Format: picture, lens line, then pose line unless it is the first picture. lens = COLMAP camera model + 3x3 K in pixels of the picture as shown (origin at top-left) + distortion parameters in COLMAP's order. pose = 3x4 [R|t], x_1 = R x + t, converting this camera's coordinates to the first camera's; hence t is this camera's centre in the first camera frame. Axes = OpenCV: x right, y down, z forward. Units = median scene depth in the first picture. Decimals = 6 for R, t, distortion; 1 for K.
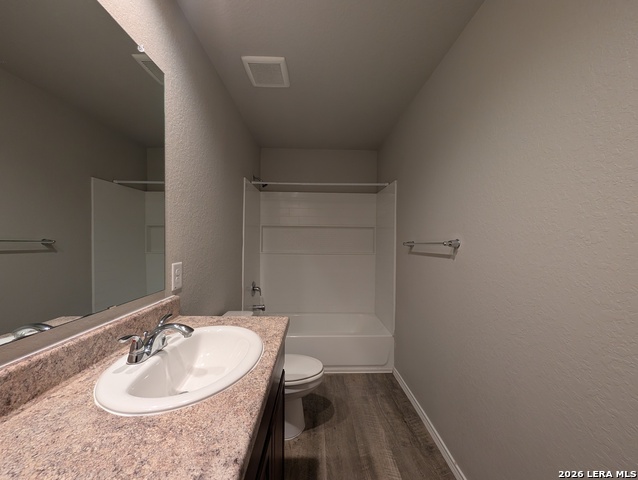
lens RADIAL K [[242.2, 0, 318.5], [0, 242.2, 240.9], [0, 0, 1]] dist [0.001977, -0.000323]
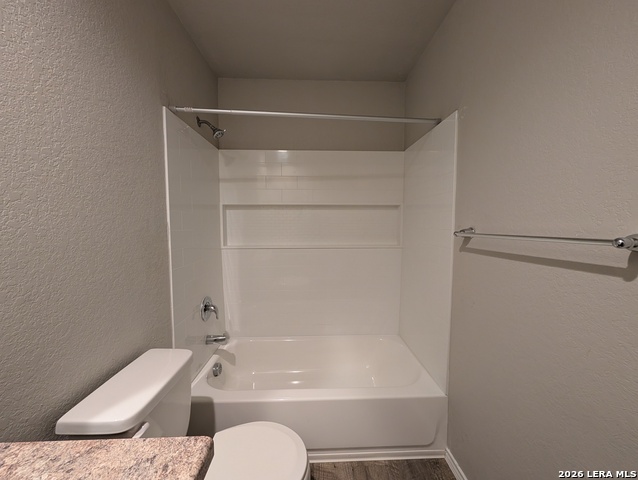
lens RADIAL K [[242.2, 0, 321.7], [0, 242.2, 239.1], [0, 0, 1]] dist [0.001977, -0.000323]
pose [[0.998219, 0.000347, 0.059663, -0.017180], [-0.004204, 0.997907, 0.064528, -0.013150], [-0.059515, -0.064664, 0.996131, 0.385205]]
